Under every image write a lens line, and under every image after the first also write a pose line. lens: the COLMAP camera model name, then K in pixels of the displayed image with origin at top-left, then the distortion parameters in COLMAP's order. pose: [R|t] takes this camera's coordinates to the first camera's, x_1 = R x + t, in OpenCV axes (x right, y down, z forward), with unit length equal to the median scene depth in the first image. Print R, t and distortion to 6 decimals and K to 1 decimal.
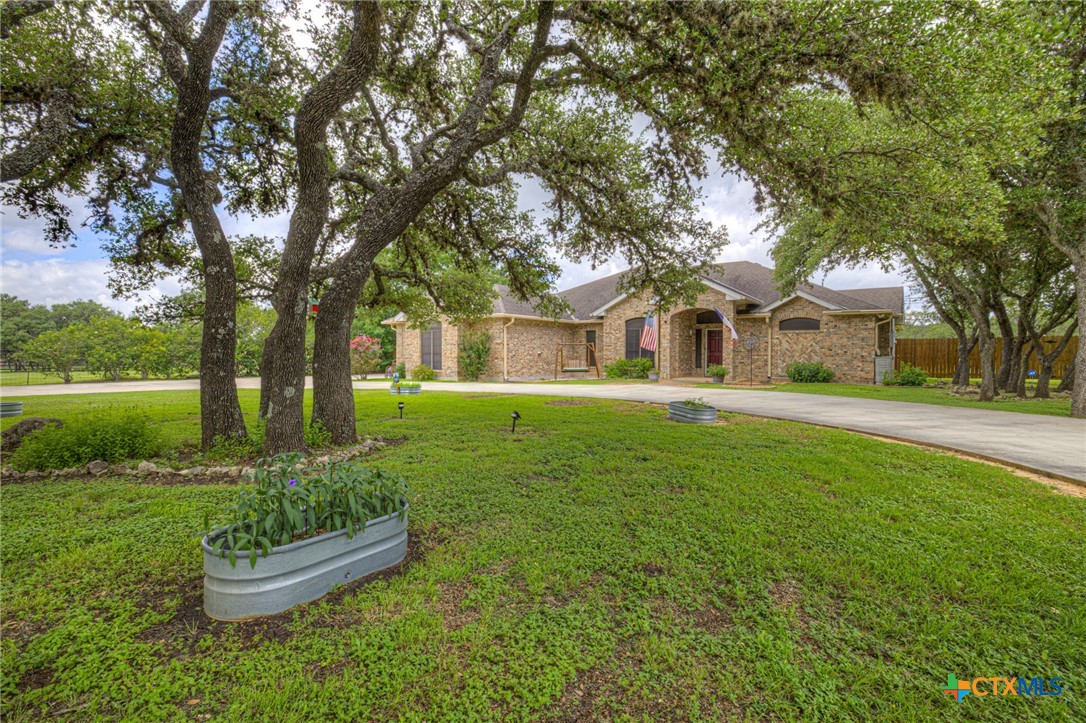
lens RADIAL K [[529.1, 0, 543.3], [0, 529.1, 364.5], [0, 0, 1]] dist [-0.003073, -0.000093]
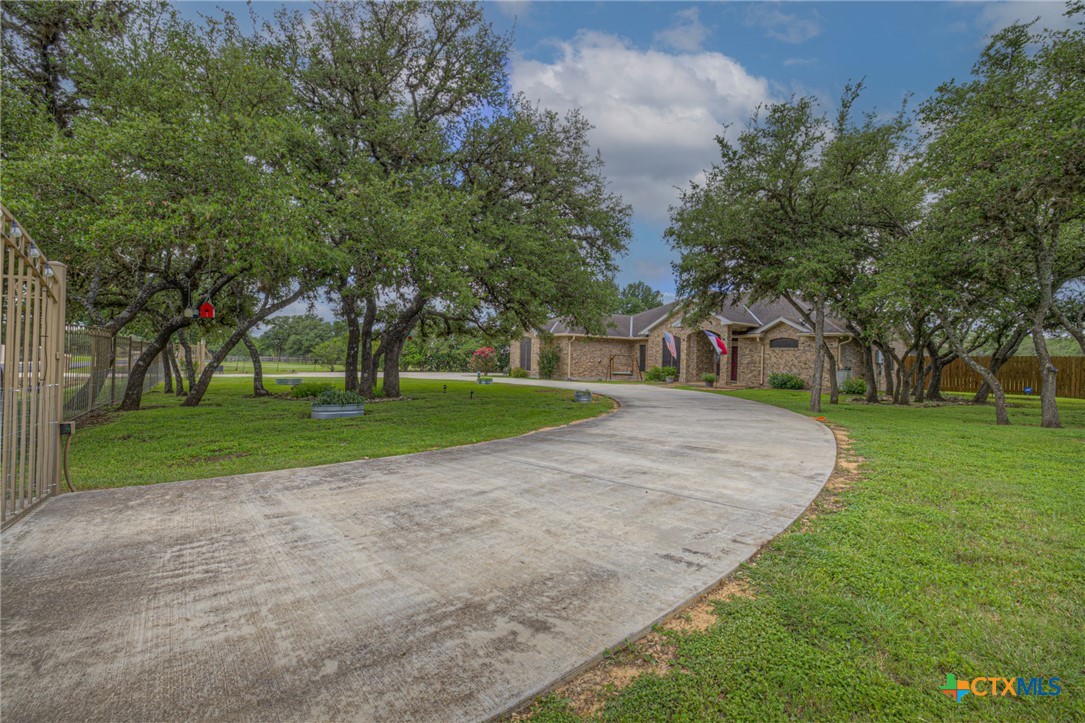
lens RADIAL K [[478.5, 0, 542.3], [0, 478.5, 361.8], [0, 0, 1]] dist [-0.000414, -0.000760]
pose [[0.938135, 0.023935, -0.345440, 0.315029], [-0.027417, 0.999611, -0.005198, -0.009017], [0.345181, 0.014347, 0.938426, -0.257355]]
